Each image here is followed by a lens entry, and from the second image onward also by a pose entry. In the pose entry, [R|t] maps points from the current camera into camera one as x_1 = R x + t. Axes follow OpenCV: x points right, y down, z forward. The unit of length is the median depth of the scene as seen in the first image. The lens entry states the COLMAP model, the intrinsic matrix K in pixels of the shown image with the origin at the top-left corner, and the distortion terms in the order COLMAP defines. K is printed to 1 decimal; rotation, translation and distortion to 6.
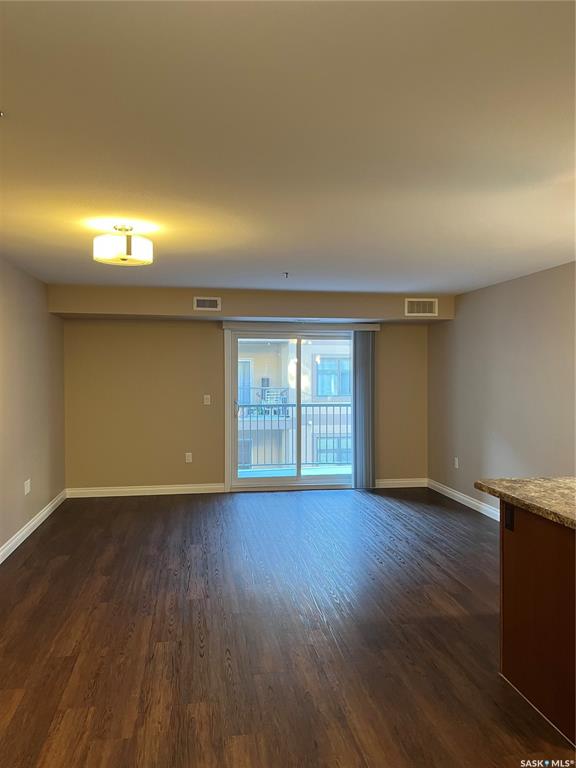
lens RADIAL K [[578.0, 0, 288.0], [0, 578.0, 381.3], [0, 0, 1]] dist [0.044216, -0.064284]
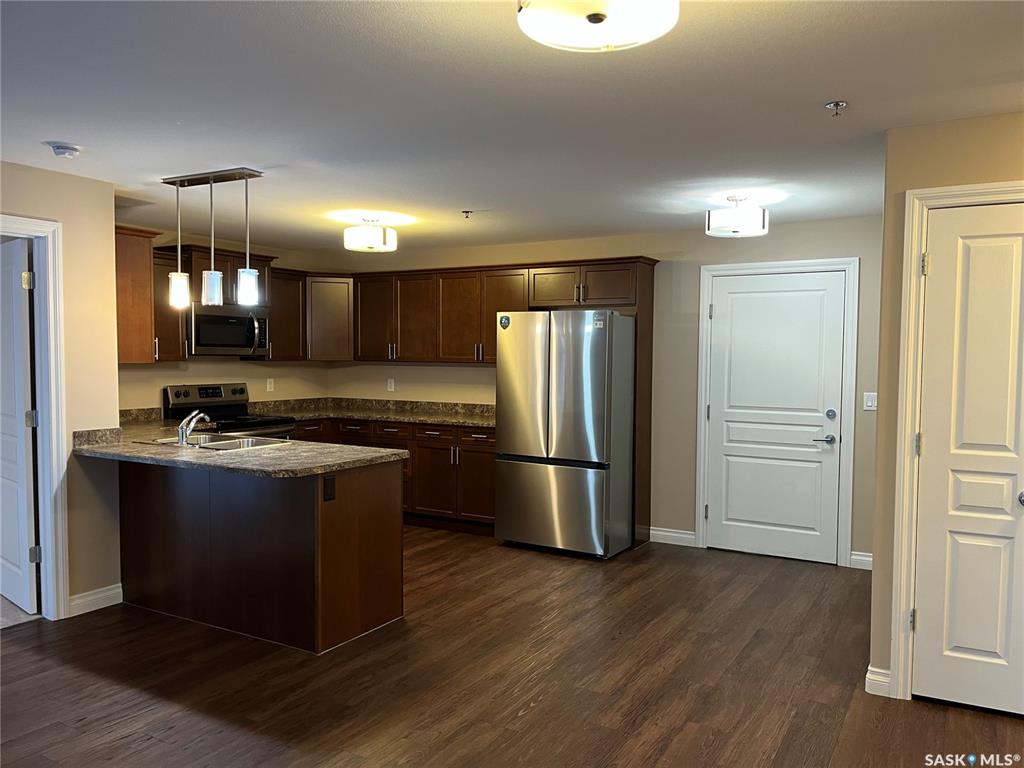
lens RADIAL K [[770.6, 0, 515.7], [0, 770.6, 389.9], [0, 0, 1]] dist [0.044216, -0.064284]
pose [[-0.767275, -0.036652, 0.640270, -0.753447], [-0.000528, 0.998401, 0.056519, -0.013068], [-0.641318, 0.043028, -0.766068, 1.899231]]
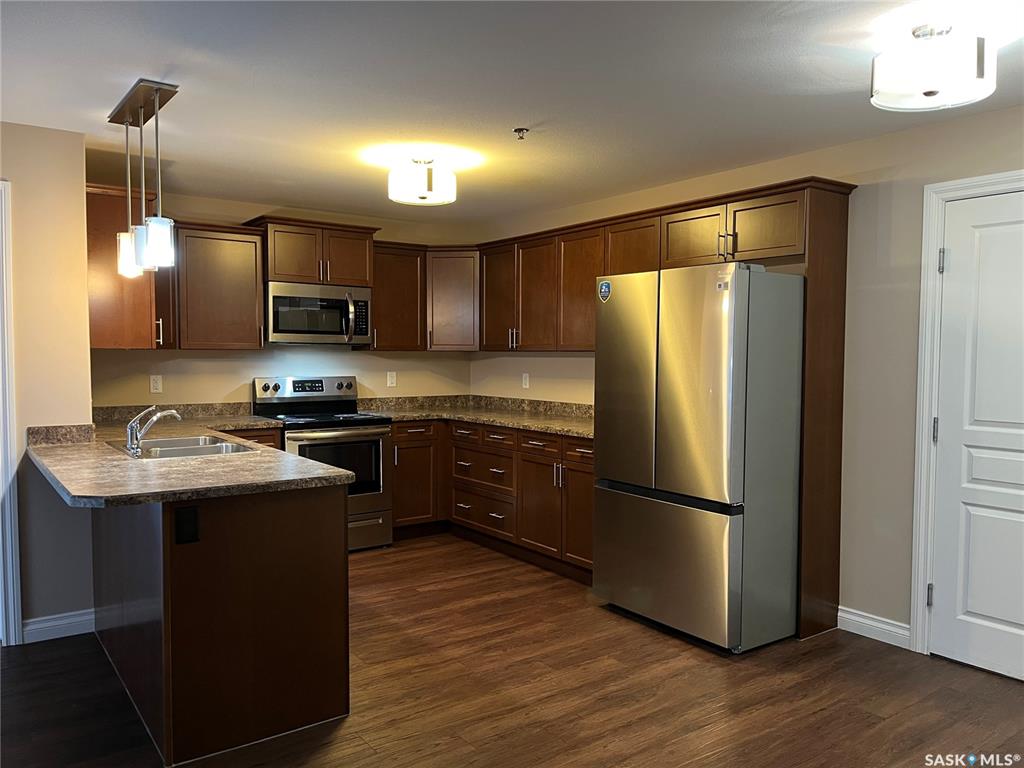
lens RADIAL K [[770.6, 0, 511.5], [0, 770.6, 389.8], [0, 0, 1]] dist [0.044216, -0.064284]
pose [[-0.447691, -0.045762, 0.893016, -0.625474], [0.006580, 0.998494, 0.054466, 0.029273], [-0.894164, 0.030260, -0.446716, 1.114060]]
